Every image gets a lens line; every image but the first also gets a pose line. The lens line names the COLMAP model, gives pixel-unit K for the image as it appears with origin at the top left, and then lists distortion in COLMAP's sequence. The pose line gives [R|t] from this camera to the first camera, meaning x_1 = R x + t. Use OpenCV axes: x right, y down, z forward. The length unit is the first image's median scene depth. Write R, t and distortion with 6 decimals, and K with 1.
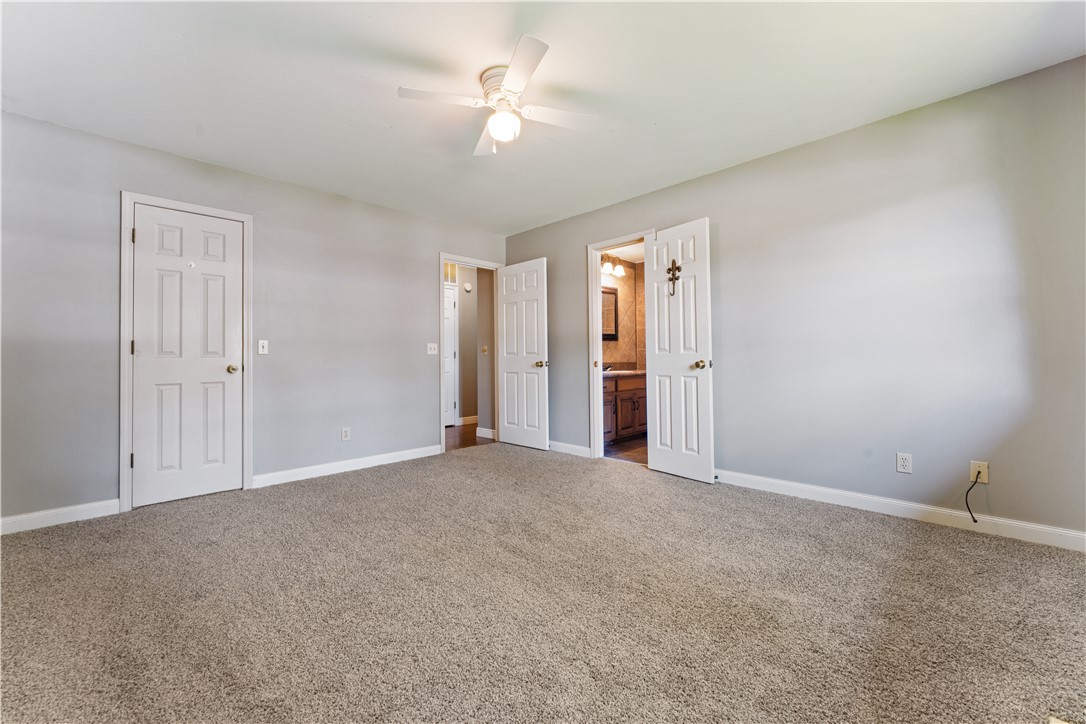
lens RADIAL K [[434.1, 0, 542.1], [0, 434.1, 357.0], [0, 0, 1]] dist [0.000072, -0.000118]
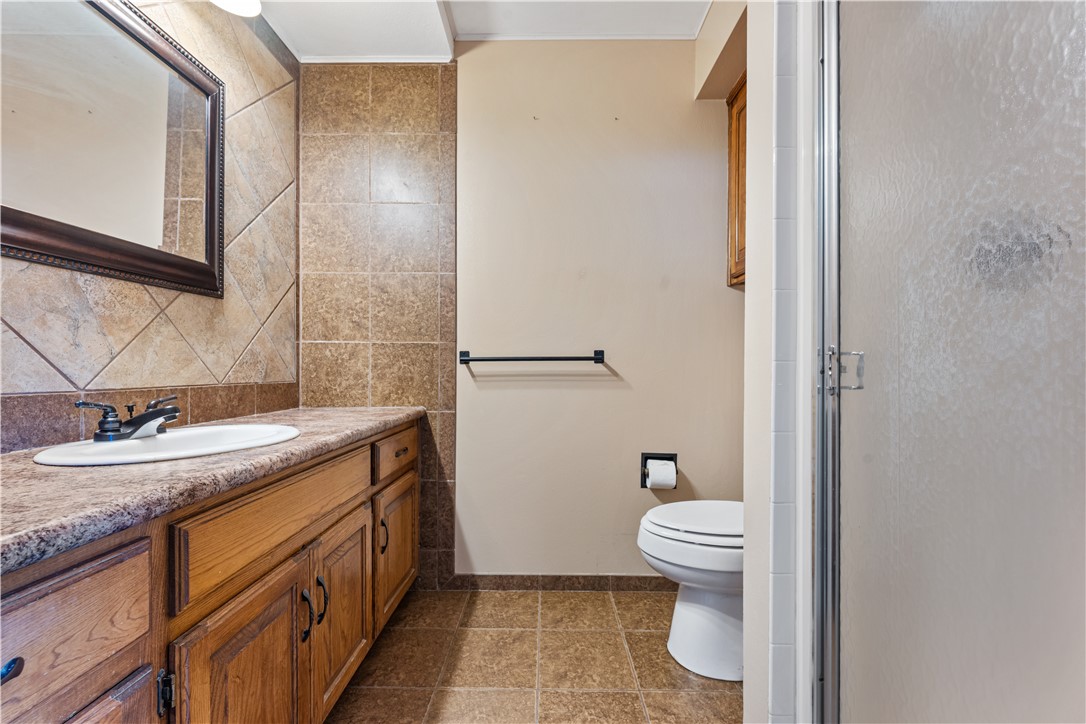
lens RADIAL K [[434.1, 0, 544.2], [0, 434.1, 366.7], [0, 0, 1]] dist [0.000072, -0.000118]
pose [[0.711853, 0.016966, 0.702124, 0.131230], [-0.014740, 0.999849, -0.009216, 0.001139], [-0.702174, -0.003789, 0.711995, 0.687570]]
